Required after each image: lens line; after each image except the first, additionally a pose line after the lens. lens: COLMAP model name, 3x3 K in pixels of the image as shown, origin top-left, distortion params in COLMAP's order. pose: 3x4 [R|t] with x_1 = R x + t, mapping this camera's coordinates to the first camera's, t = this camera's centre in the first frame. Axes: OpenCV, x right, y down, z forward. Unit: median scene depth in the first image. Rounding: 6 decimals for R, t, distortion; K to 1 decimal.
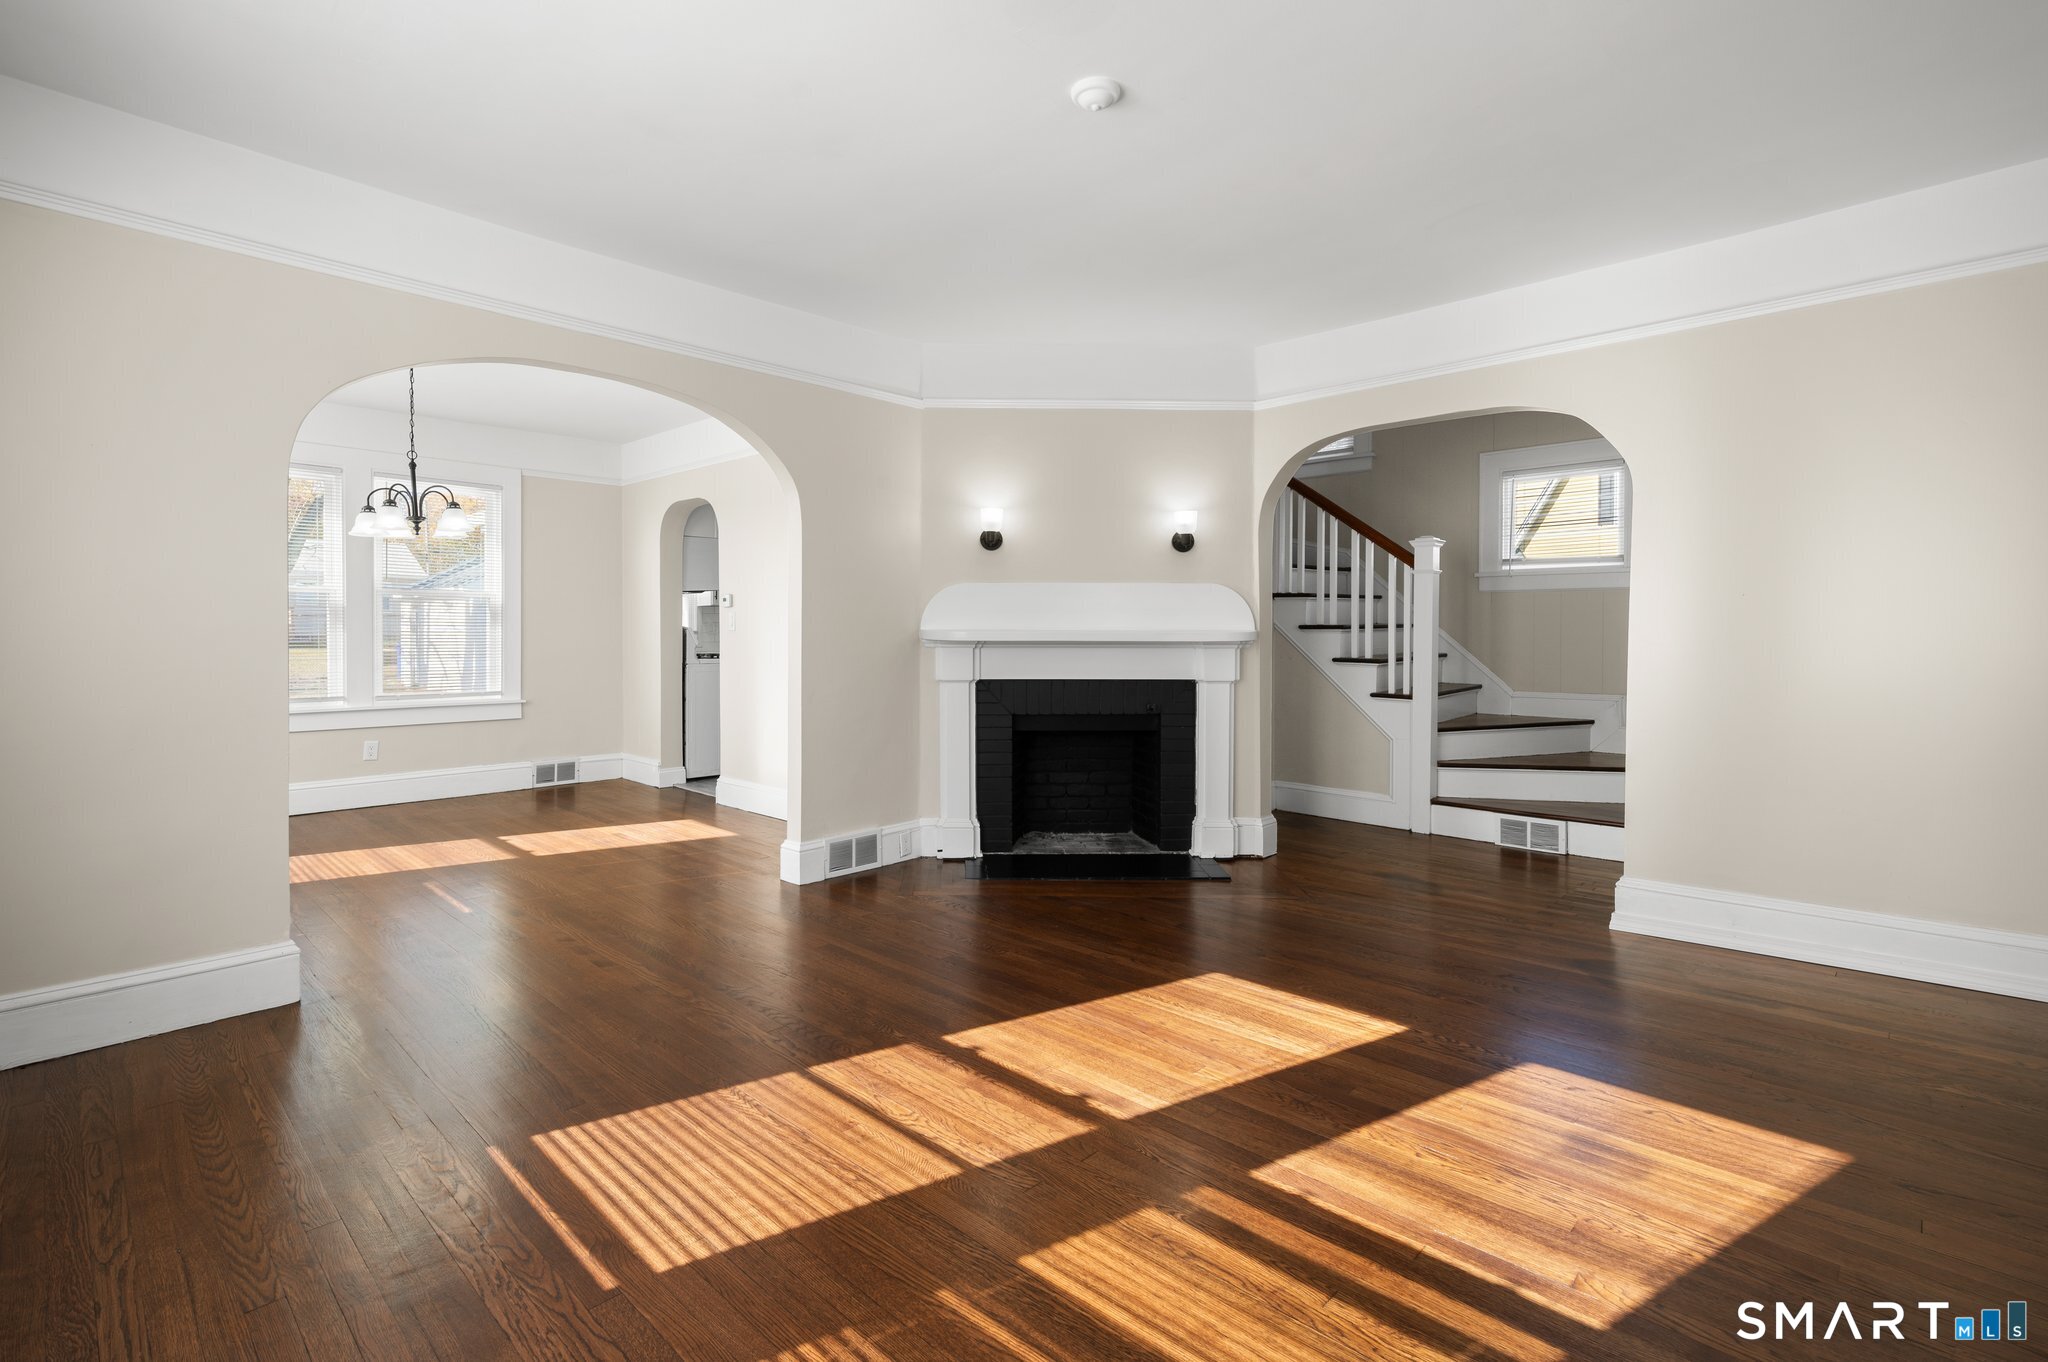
lens RADIAL K [[969.8, 0, 987.5], [0, 969.8, 640.9], [0, 0, 1]] dist [-0.001000, 0.000119]
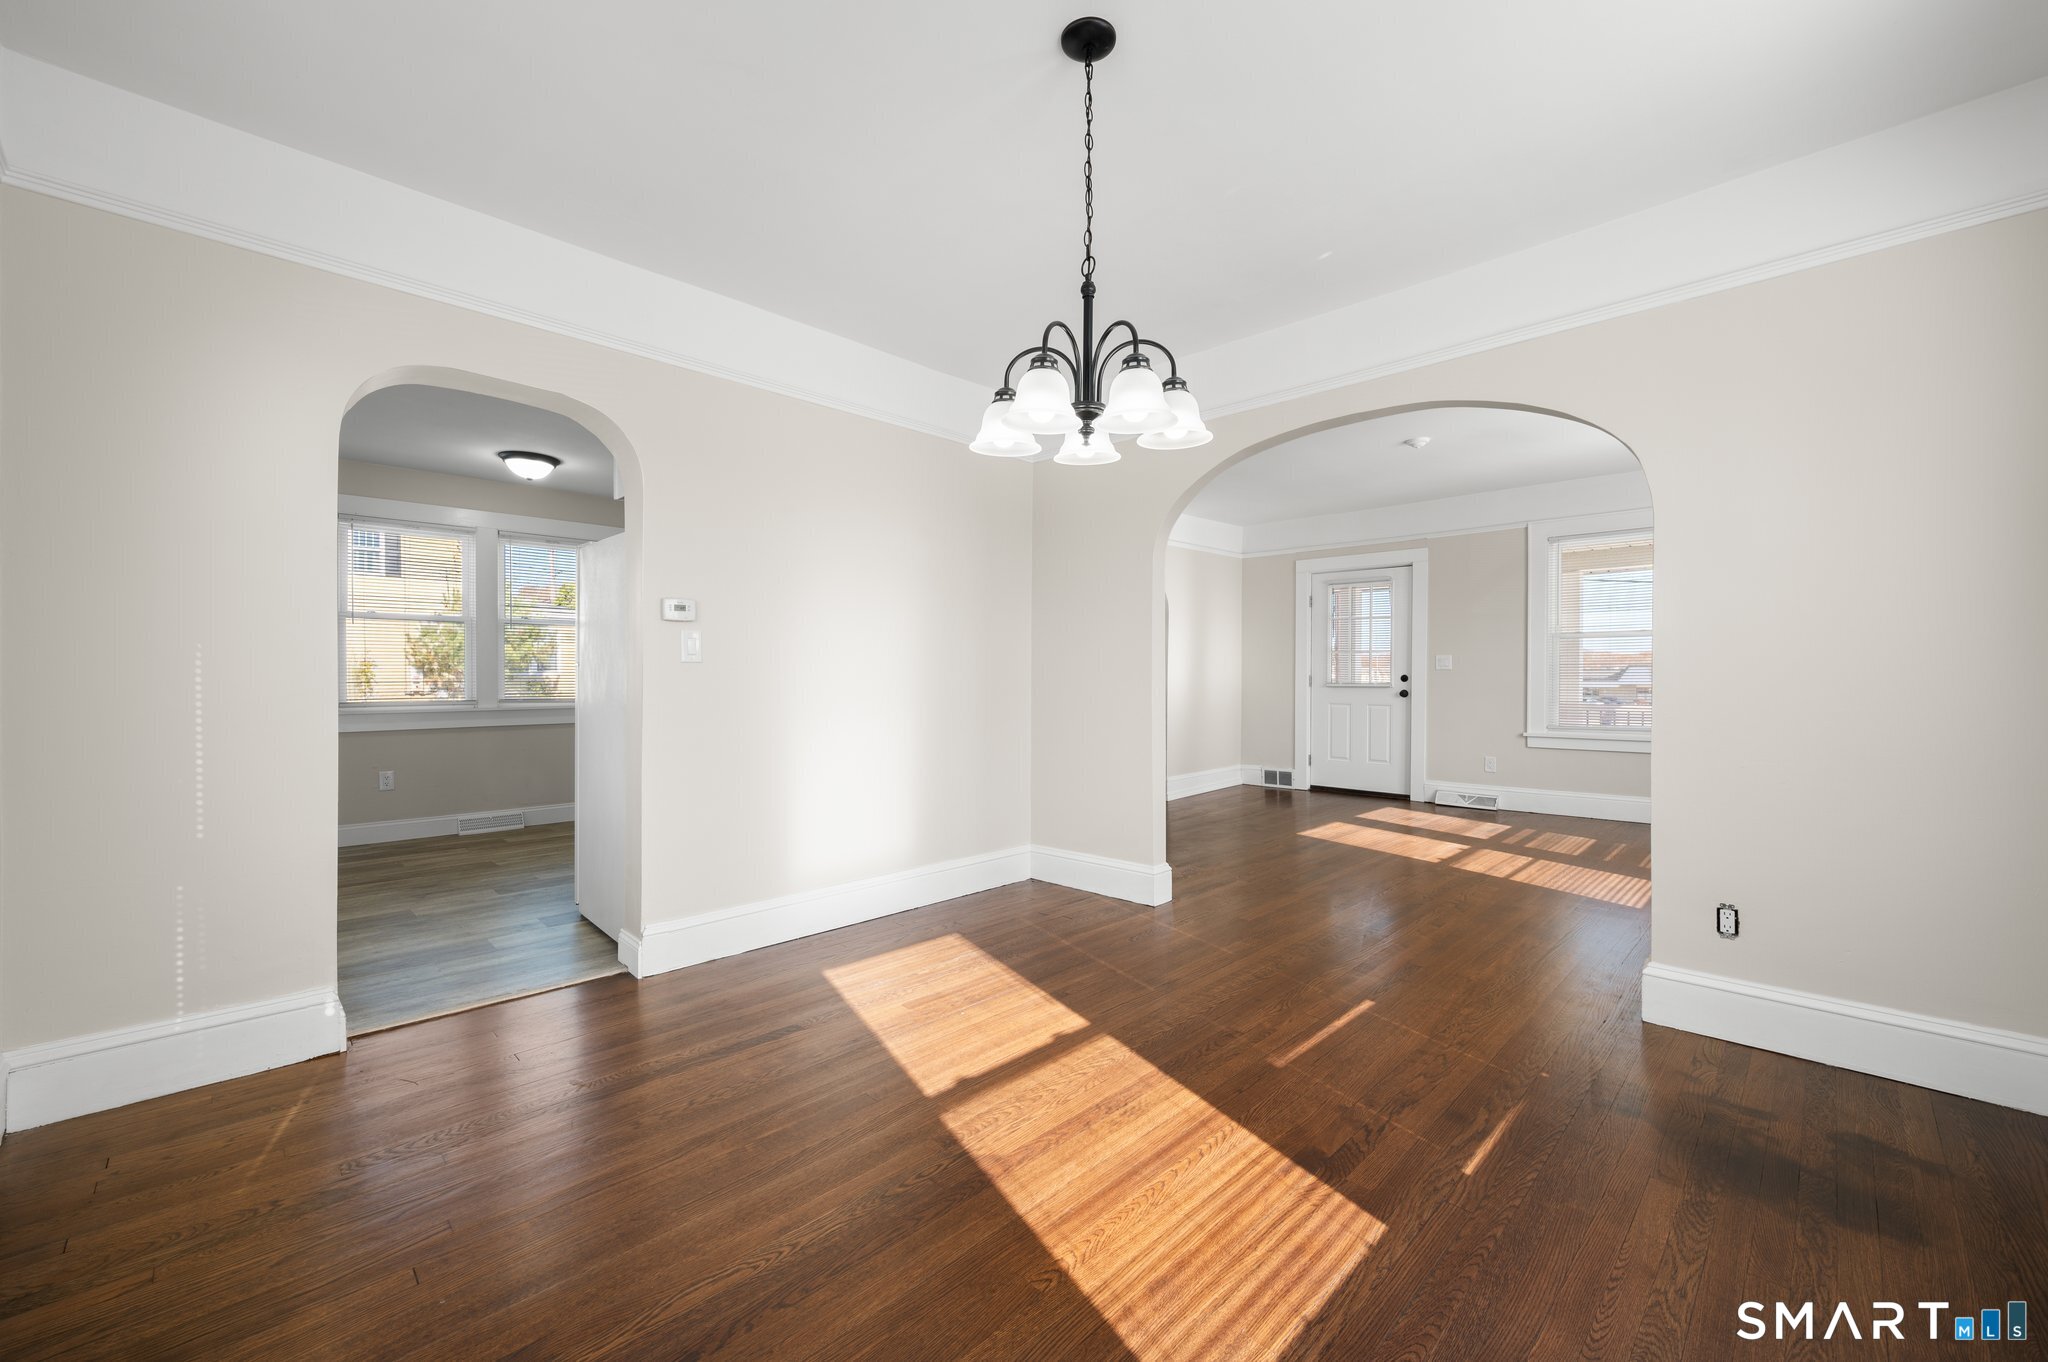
lens RADIAL K [[807.3, 0, 1016.1], [0, 807.3, 673.8], [0, 0, 1]] dist [-0.007578, -0.000075]
pose [[0.007913, 0.004057, 0.999960, -0.697927], [0.014101, 0.999892, -0.004169, 0.001466], [-0.999869, 0.014133, 0.007854, 0.753427]]
